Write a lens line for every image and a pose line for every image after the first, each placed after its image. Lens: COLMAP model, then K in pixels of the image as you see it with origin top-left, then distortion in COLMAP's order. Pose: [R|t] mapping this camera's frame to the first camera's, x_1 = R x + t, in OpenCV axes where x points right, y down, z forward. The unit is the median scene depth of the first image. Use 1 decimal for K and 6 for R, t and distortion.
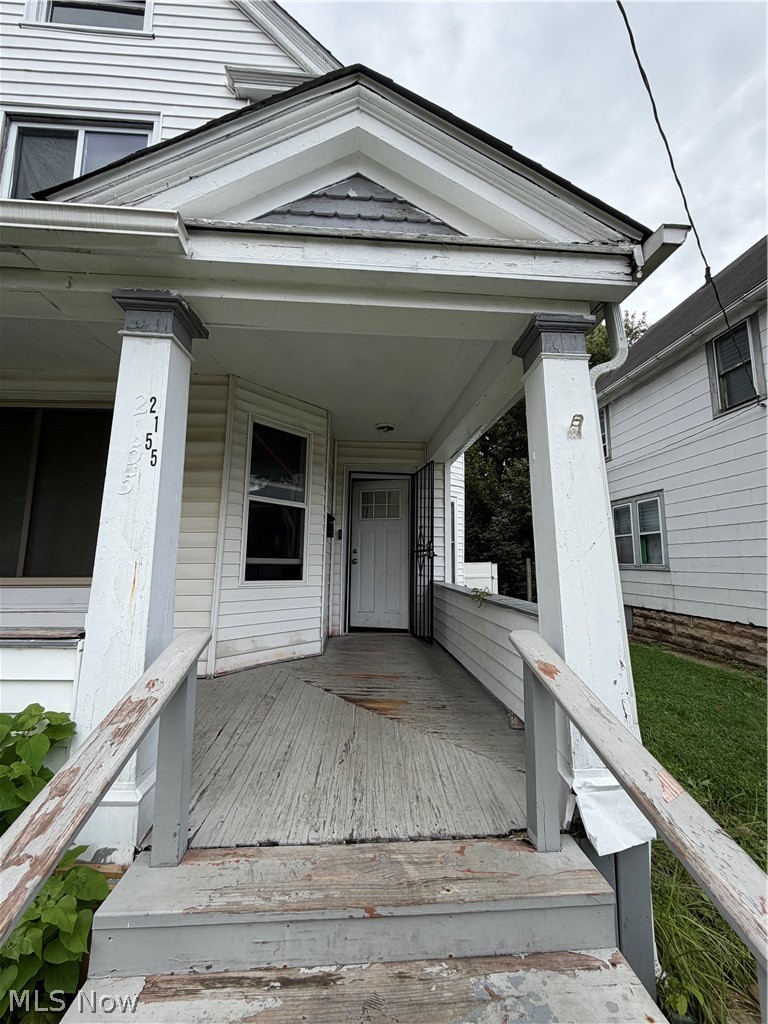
lens RADIAL K [[405.7, 0, 382.1], [0, 405.7, 508.9], [0, 0, 1]] dist [0.008090, 0.000542]
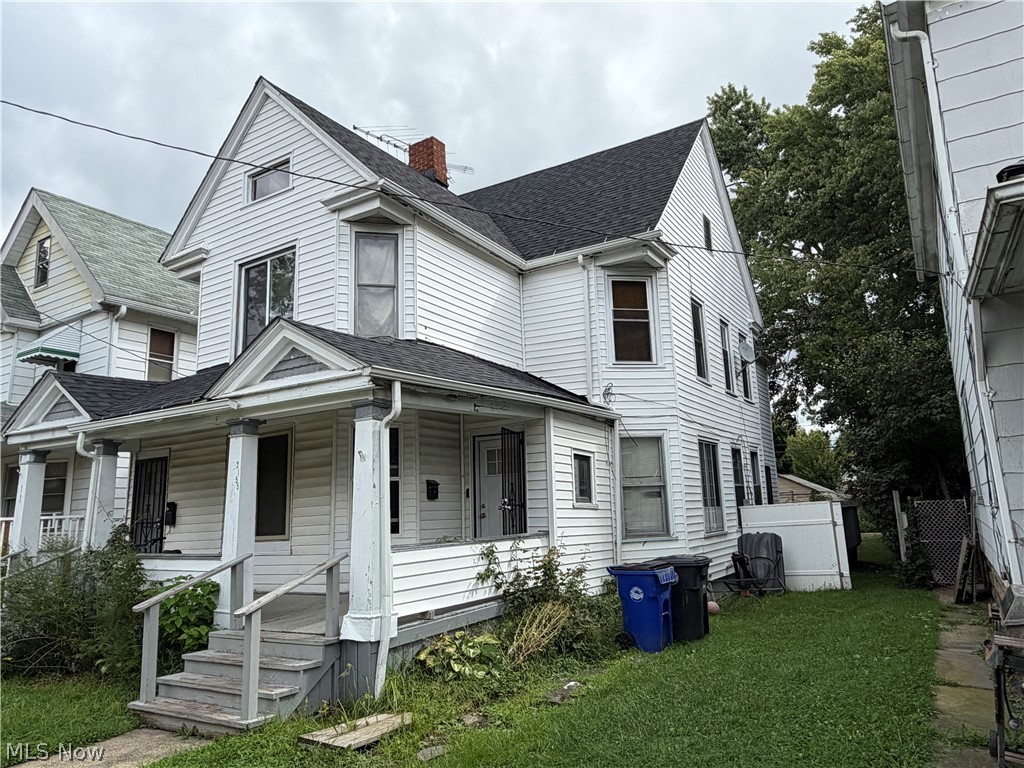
lens RADIAL K [[690.1, 0, 515.9], [0, 690.1, 385.0], [0, 0, 1]] dist [0.030203, 0.000697]
pose [[0.820990, -0.149984, -0.550890, 1.522681], [0.124434, 0.988688, -0.083733, -0.078214], [0.557218, 0.000194, 0.830366, -0.743579]]
